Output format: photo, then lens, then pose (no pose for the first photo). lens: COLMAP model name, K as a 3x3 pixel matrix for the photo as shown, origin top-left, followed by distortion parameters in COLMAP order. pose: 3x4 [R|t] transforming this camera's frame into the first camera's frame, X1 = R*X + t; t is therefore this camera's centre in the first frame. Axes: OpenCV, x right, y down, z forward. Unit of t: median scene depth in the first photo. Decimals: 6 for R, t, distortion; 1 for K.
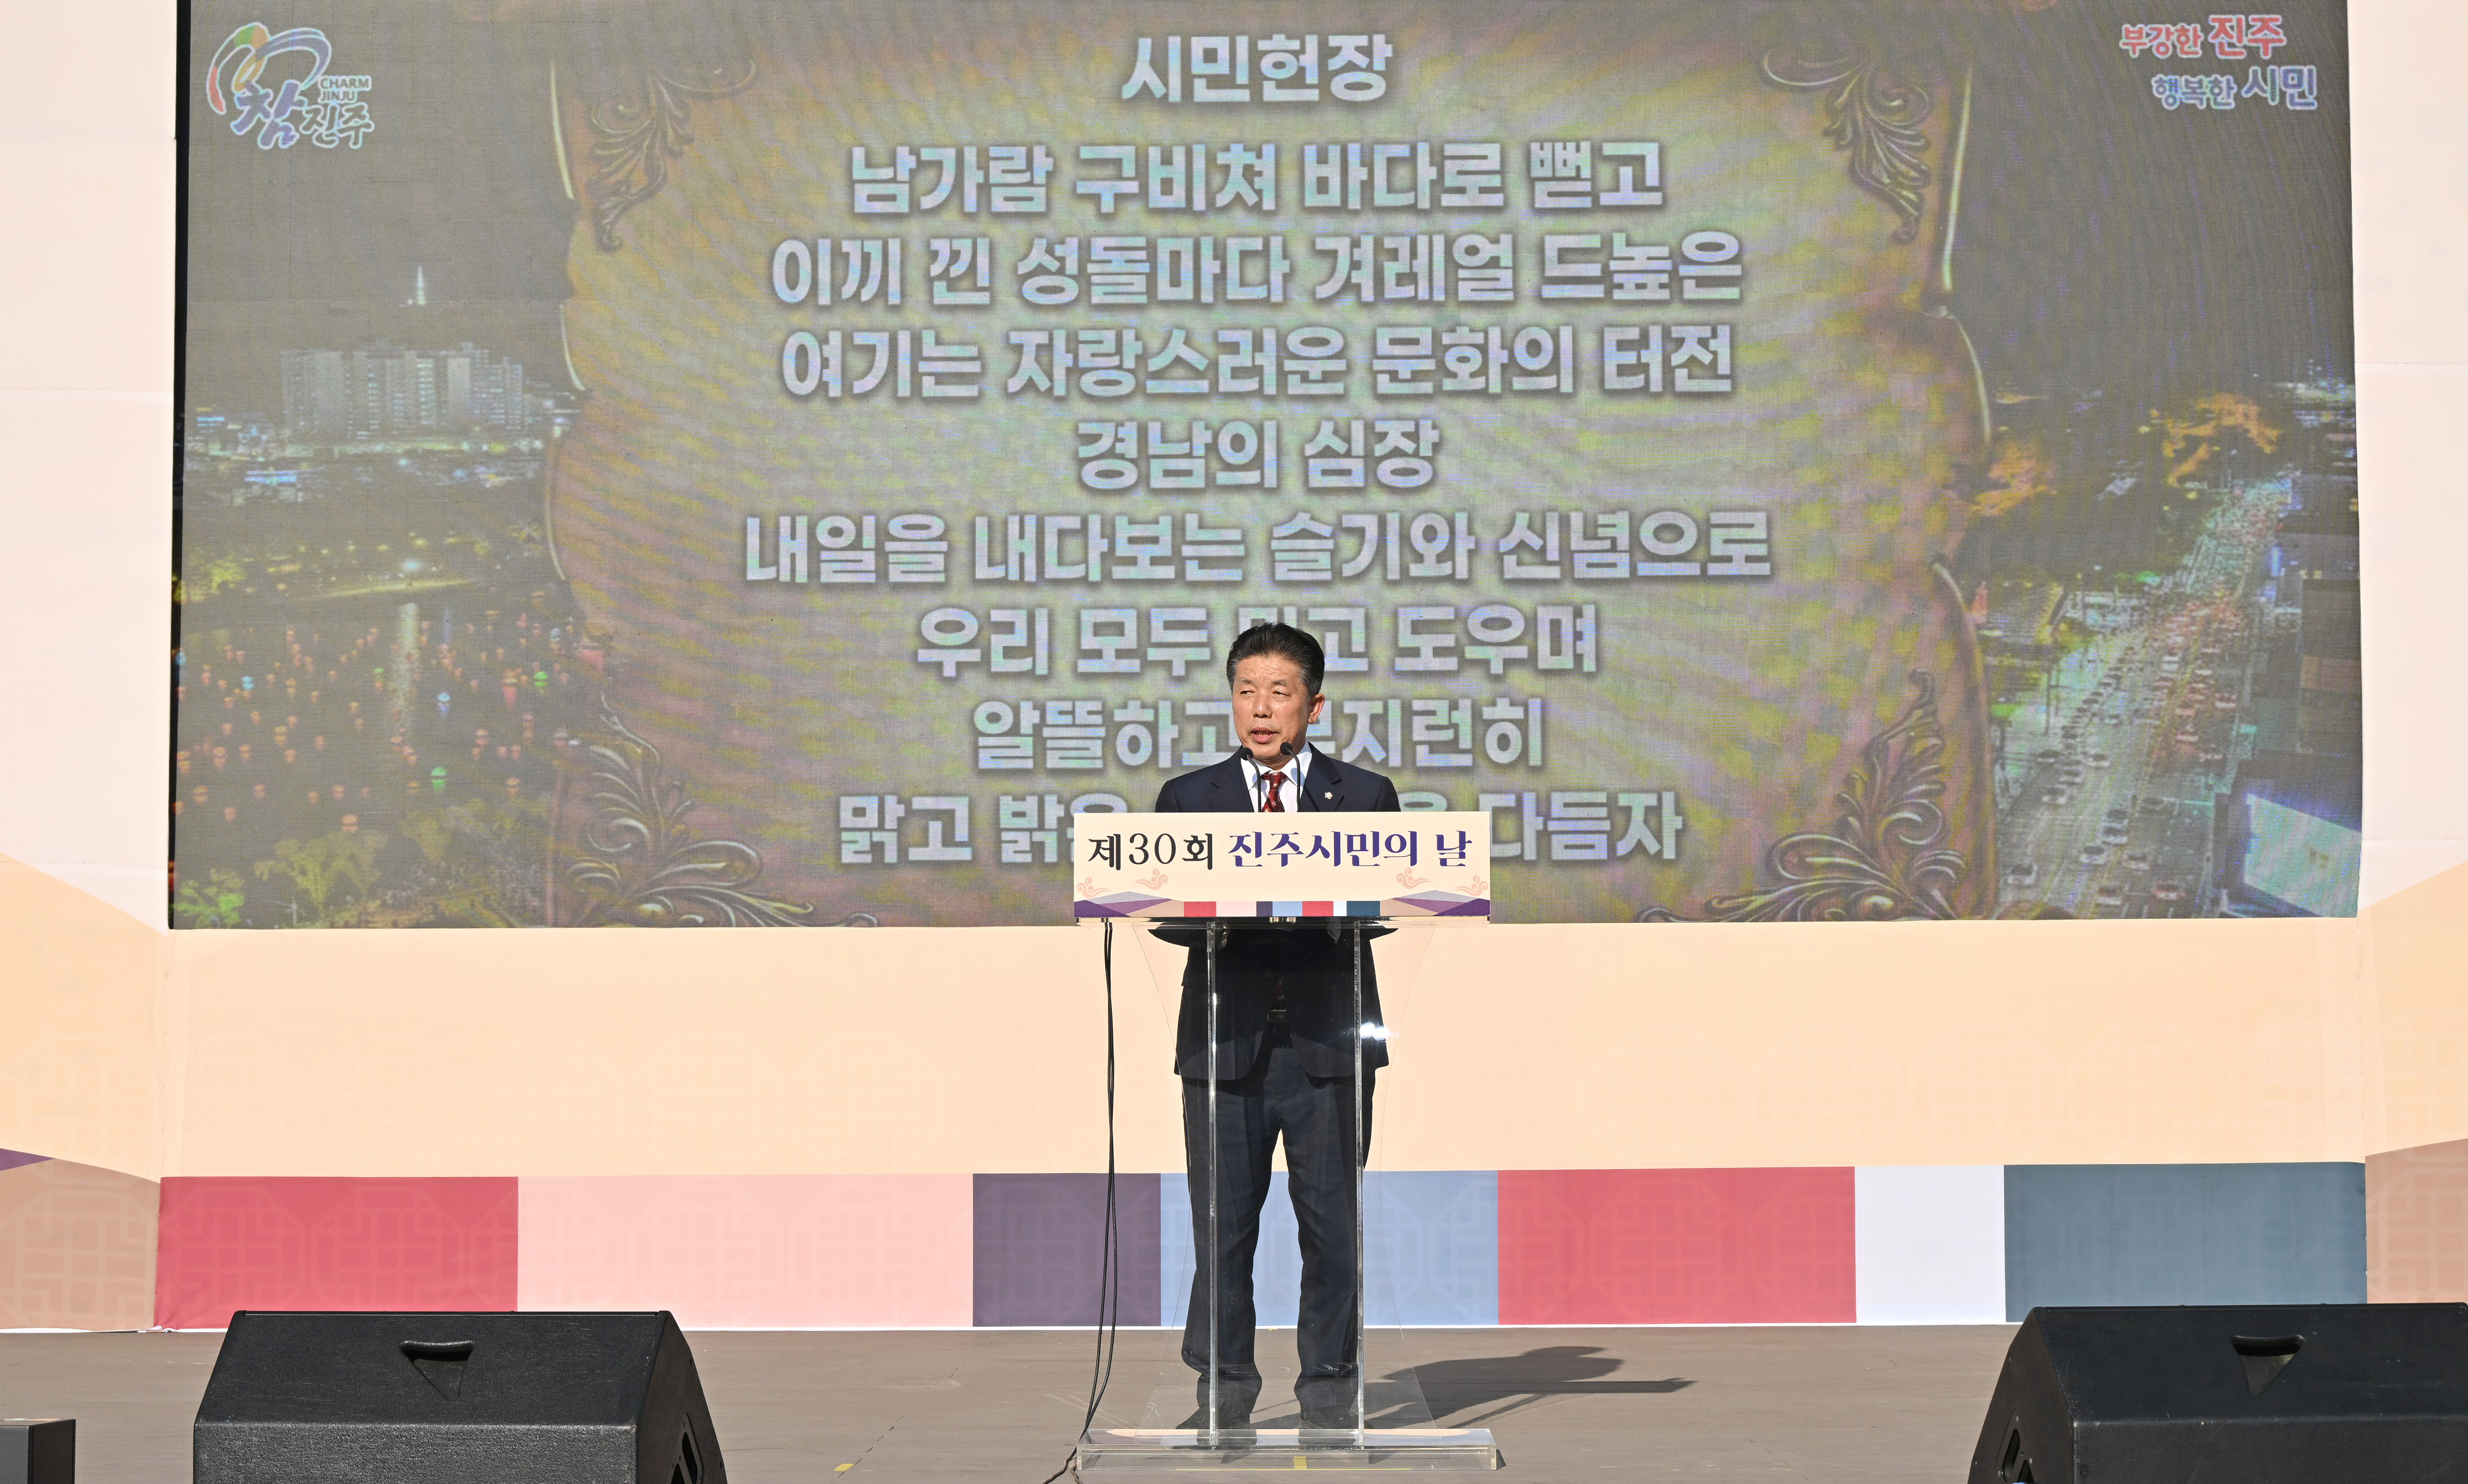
lens RADIAL K [[4356.7, 0, 1237.7], [0, 4356.7, 744.9], [0, 0, 1]] dist [-0.006520, 0.000000]
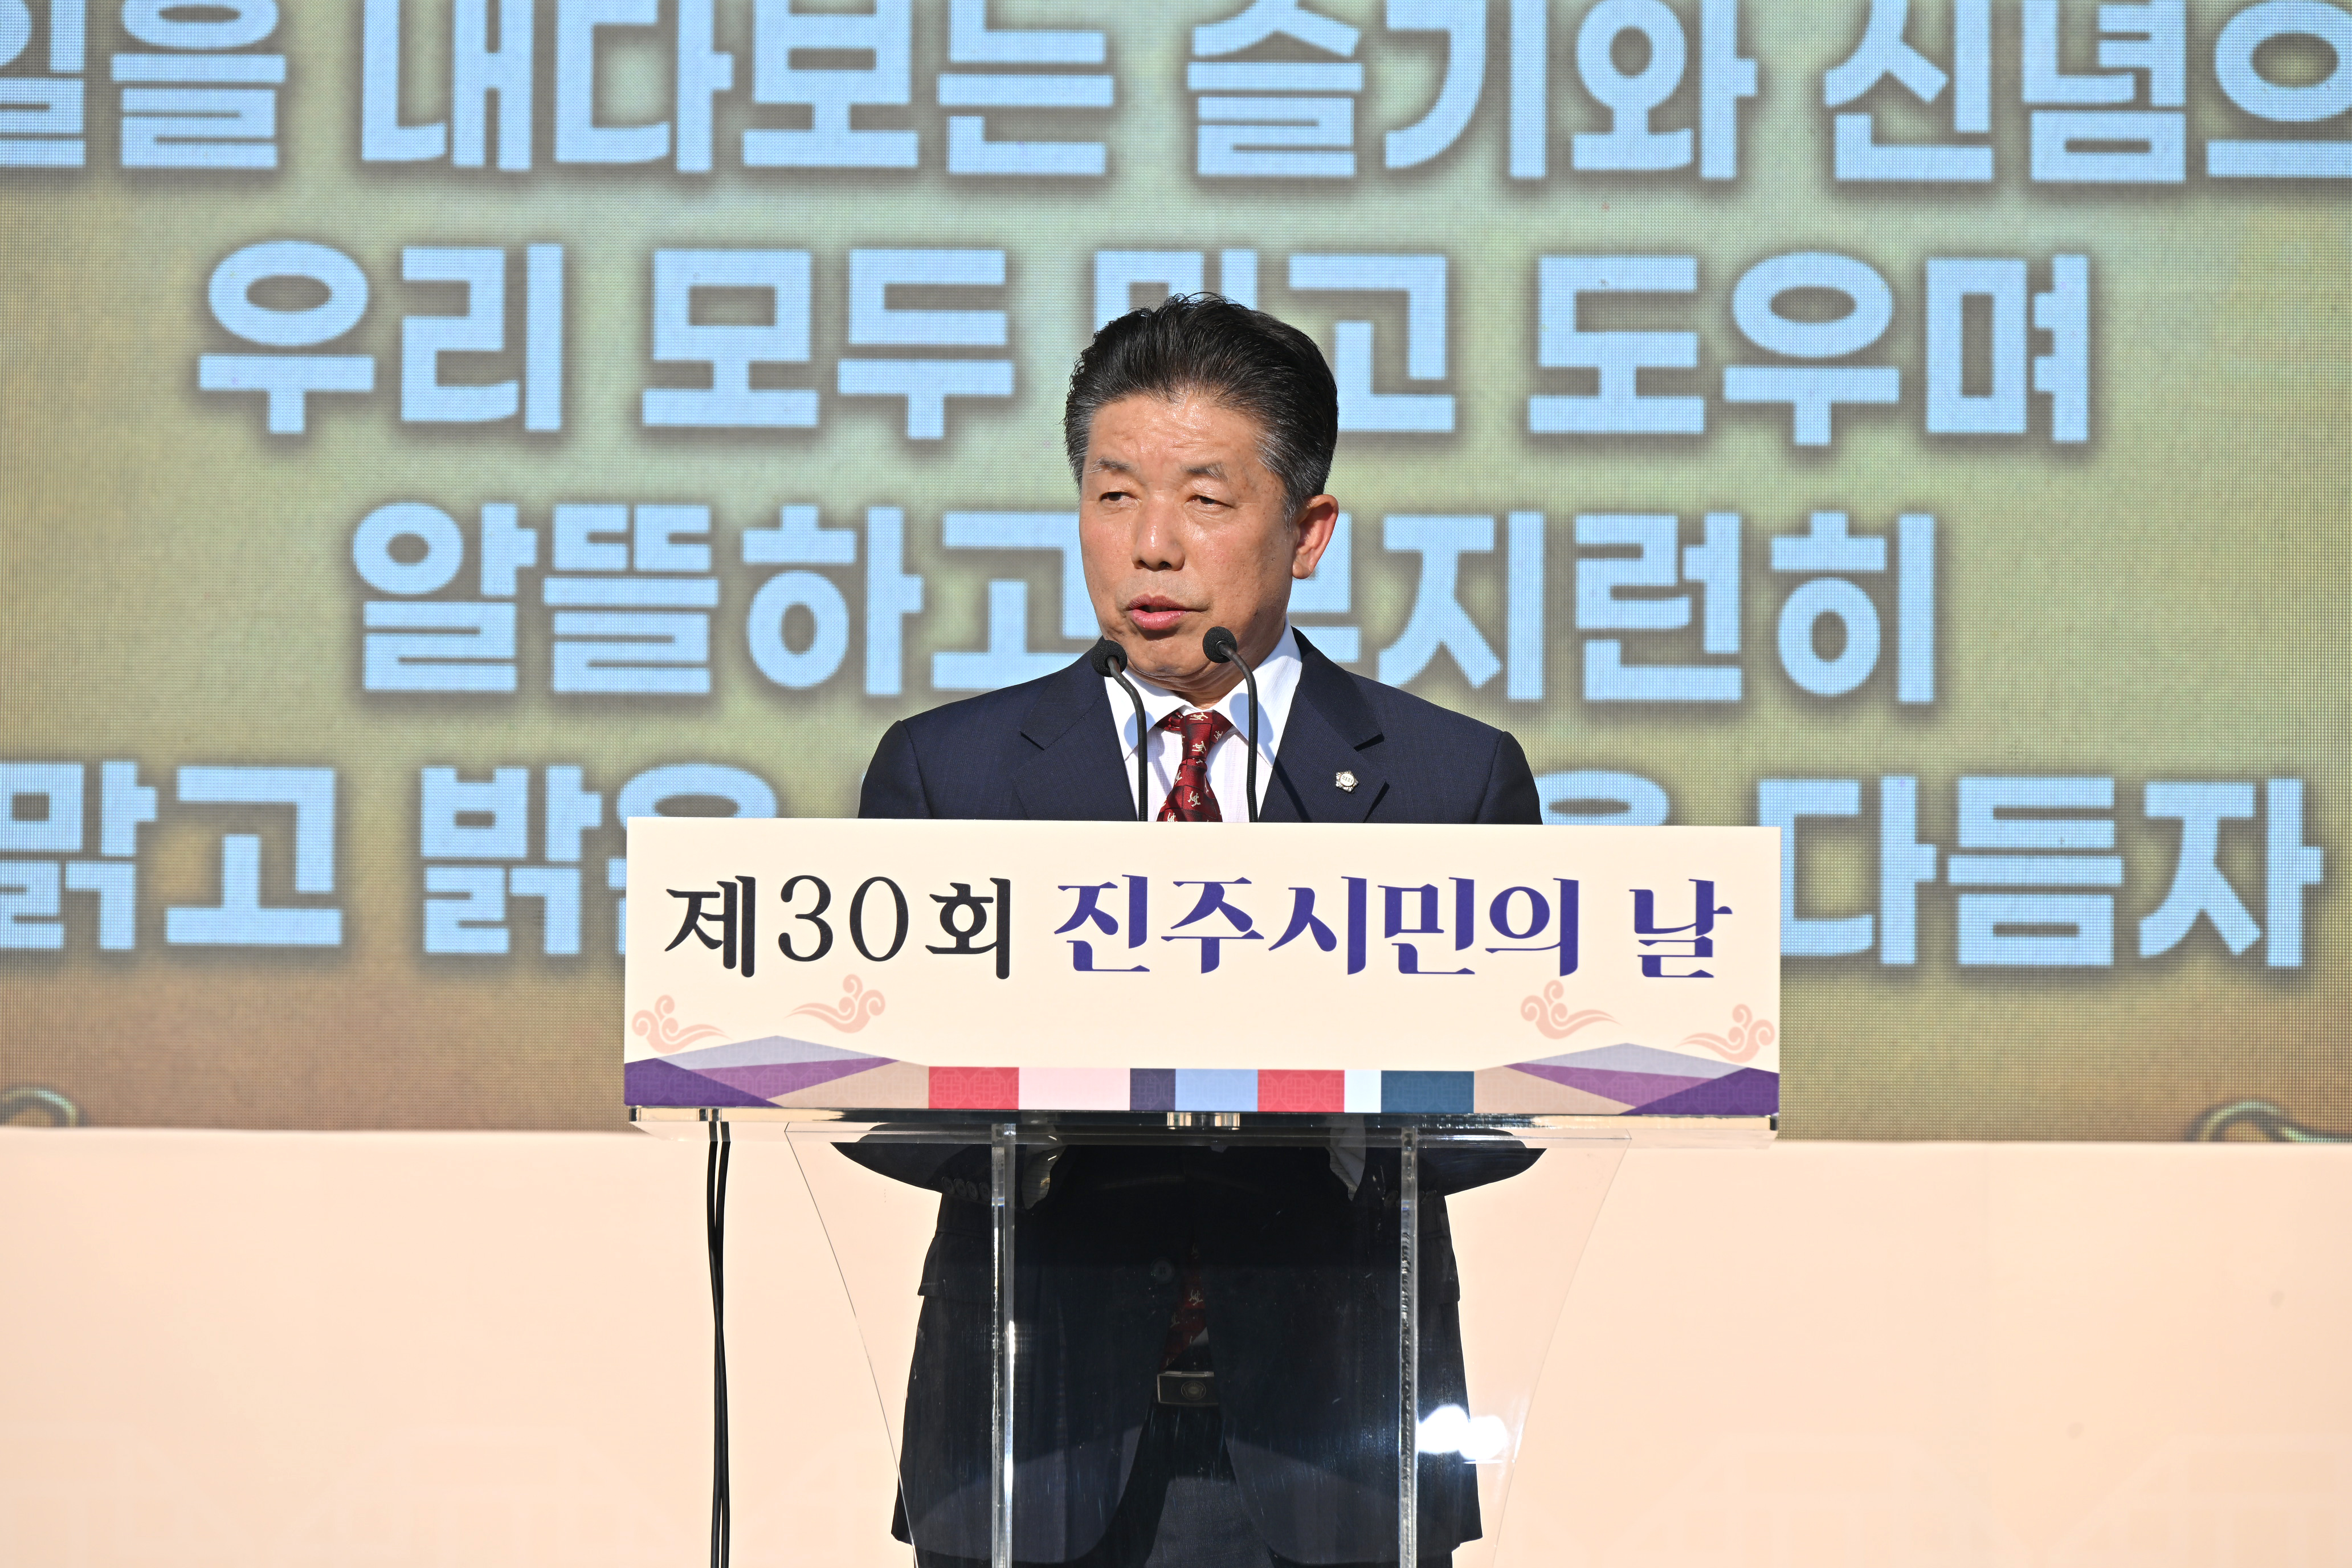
lens RADIAL K [[13641.8, 0, 1175.2], [0, 13641.8, 783.0], [0, 0, 1]] dist [-0.133188, 0.000000]
pose [[0.999916, 0.012950, -0.000183, 0.007594], [-0.012948, 0.999861, 0.010523, 0.000395], [0.000320, -0.010520, 0.999945, -0.123108]]
